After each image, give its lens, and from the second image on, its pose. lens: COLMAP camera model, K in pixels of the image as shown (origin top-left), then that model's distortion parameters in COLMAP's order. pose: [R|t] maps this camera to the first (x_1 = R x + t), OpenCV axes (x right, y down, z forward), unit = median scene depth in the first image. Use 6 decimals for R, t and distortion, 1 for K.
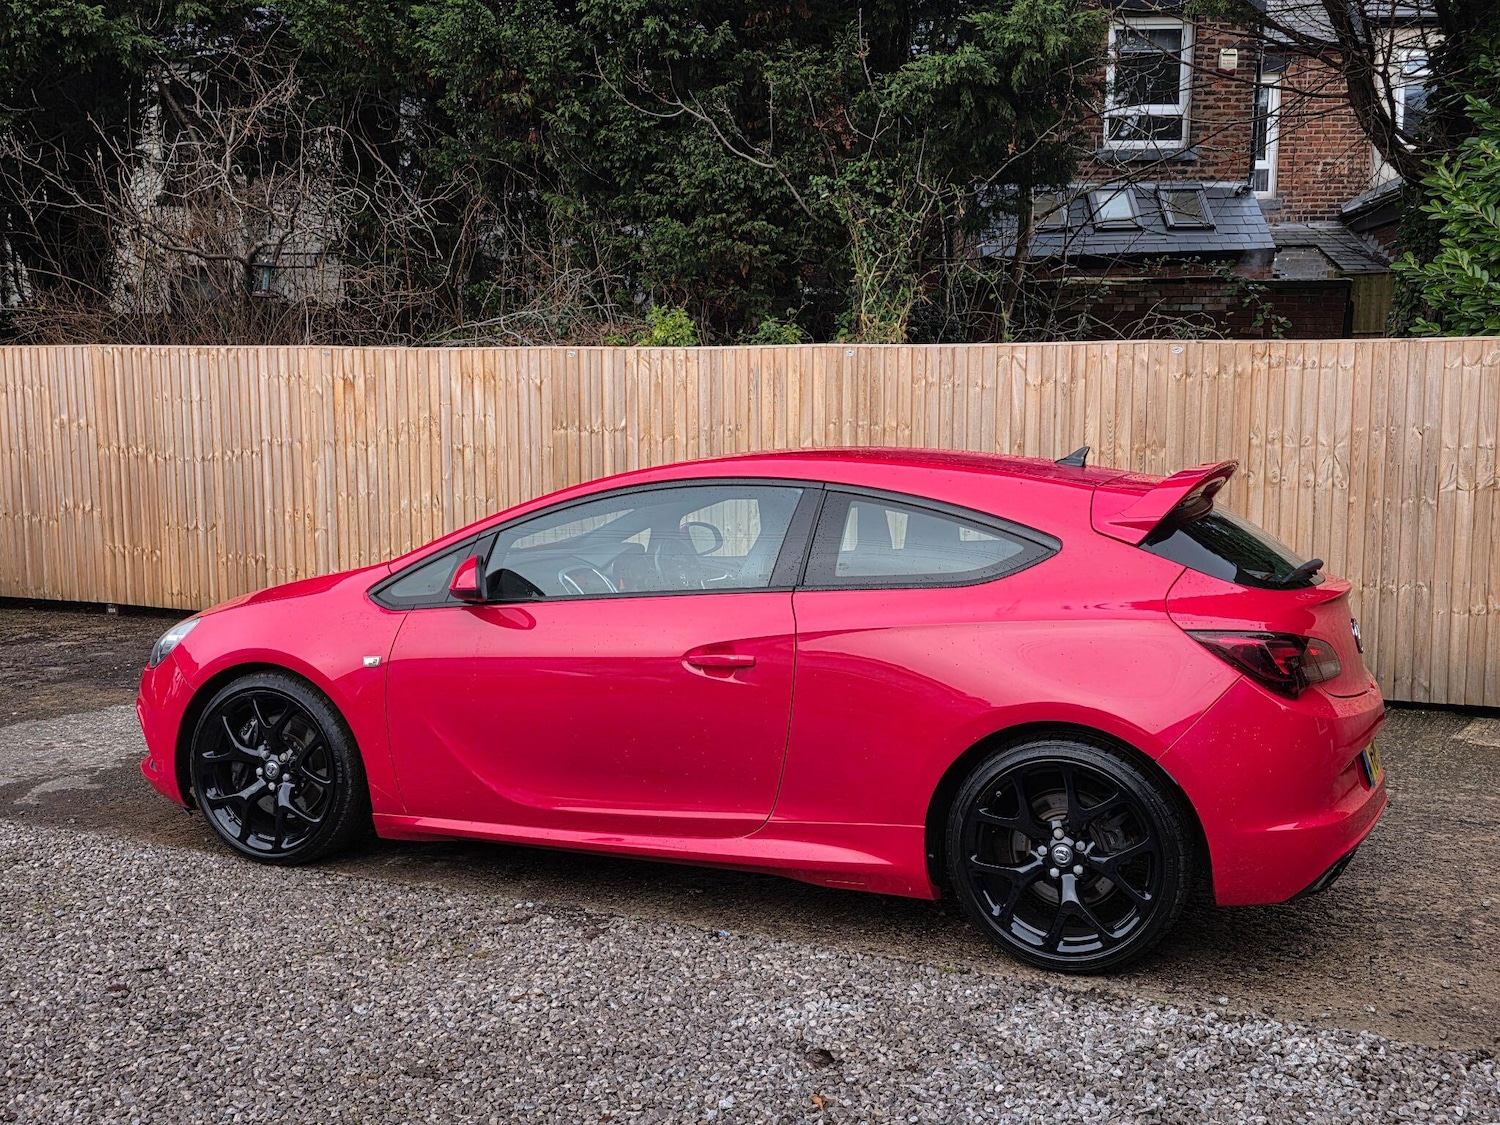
lens RADIAL K [[1635.2, 0, 772.4], [0, 1635.2, 550.5], [0, 0, 1]] dist [0.090318, 0.000000]
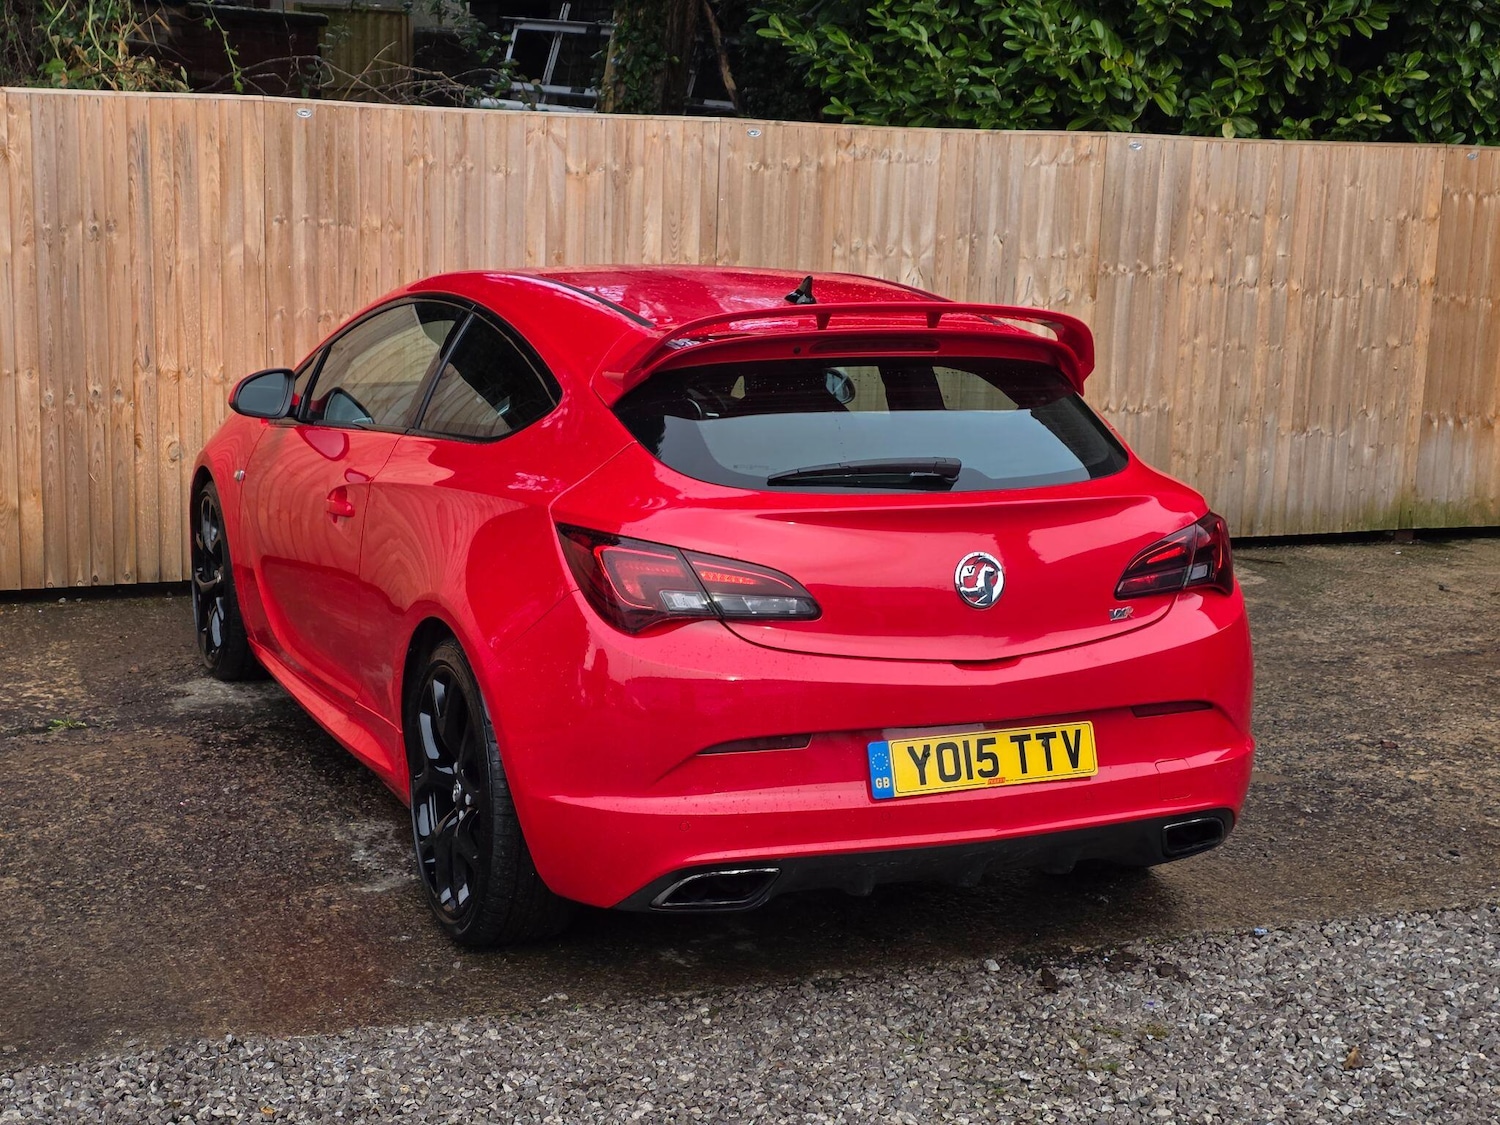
lens RADIAL K [[2195.2, 0, 759.8], [0, 2195.2, 566.5], [0, 0, 1]] dist [0.095825, 0.000000]
pose [[0.691176, -0.110945, 0.714120, -0.460065], [0.042910, 0.992703, 0.112695, -0.031067], [-0.721412, -0.047249, 0.690893, 0.236116]]
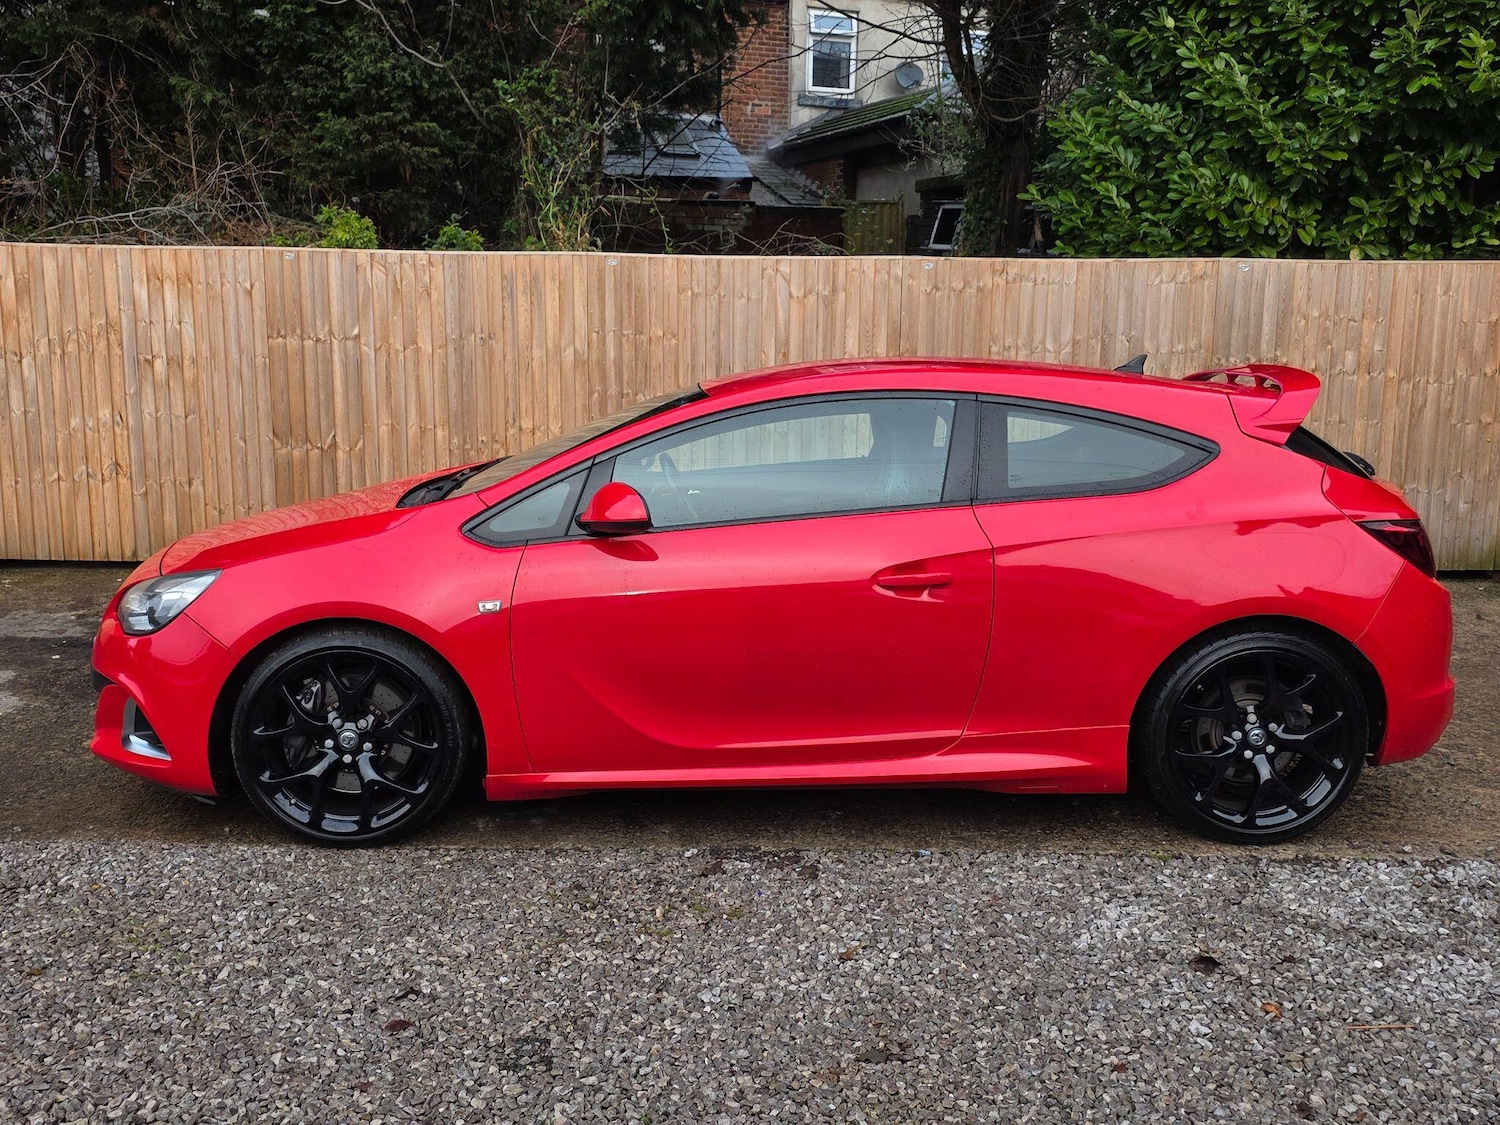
lens RADIAL K [[1457.2, 0, 767.1], [0, 1457.2, 548.7], [0, 0, 1]] dist [0.064124, 0.000000]
pose [[0.909150, -0.062600, 0.411737, -0.237633], [0.033188, 0.996385, 0.078208, -0.011237], [-0.415145, -0.057438, 0.907940, 0.126130]]
